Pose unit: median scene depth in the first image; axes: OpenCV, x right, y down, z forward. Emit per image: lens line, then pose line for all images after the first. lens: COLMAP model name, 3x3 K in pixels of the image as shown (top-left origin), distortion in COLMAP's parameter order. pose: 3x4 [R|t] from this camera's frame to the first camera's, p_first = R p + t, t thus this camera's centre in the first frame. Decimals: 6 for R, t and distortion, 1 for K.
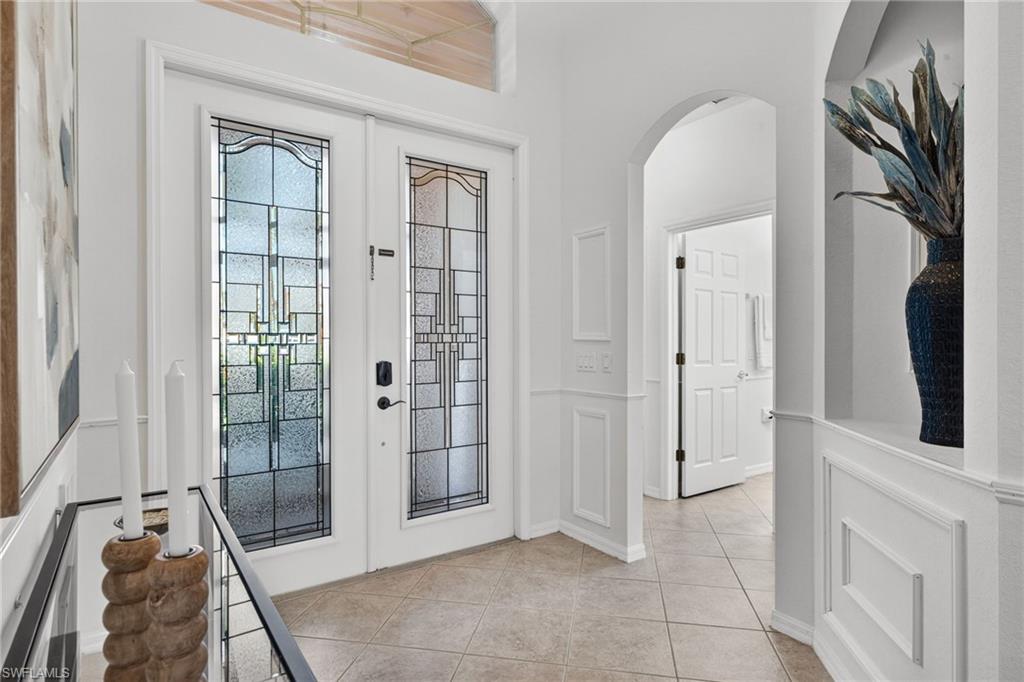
lens RADIAL K [[533.6, 0, 505.8], [0, 533.6, 340.7], [0, 0, 1]] dist [-0.000059, -0.000023]
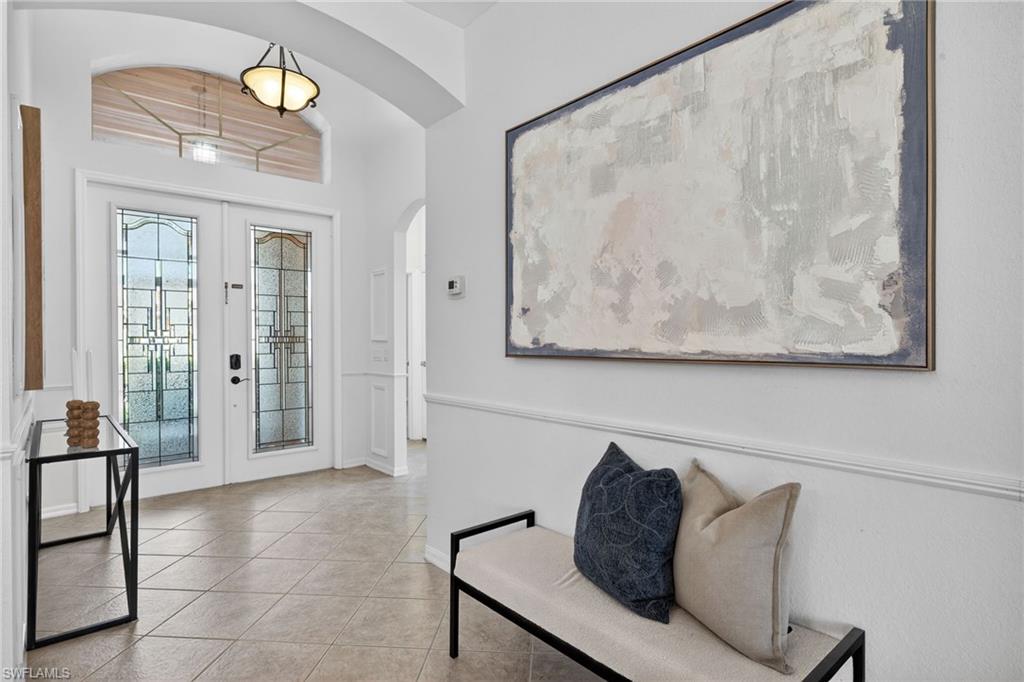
lens RADIAL K [[533.6, 0, 516.1], [0, 533.6, 340.7], [0, 0, 1]] dist [-0.000059, -0.000023]
pose [[0.994607, -0.003436, 0.103657, 0.445608], [0.003512, 0.999994, -0.000548, 0.001929], [-0.103654, 0.000909, 0.994613, -0.684496]]
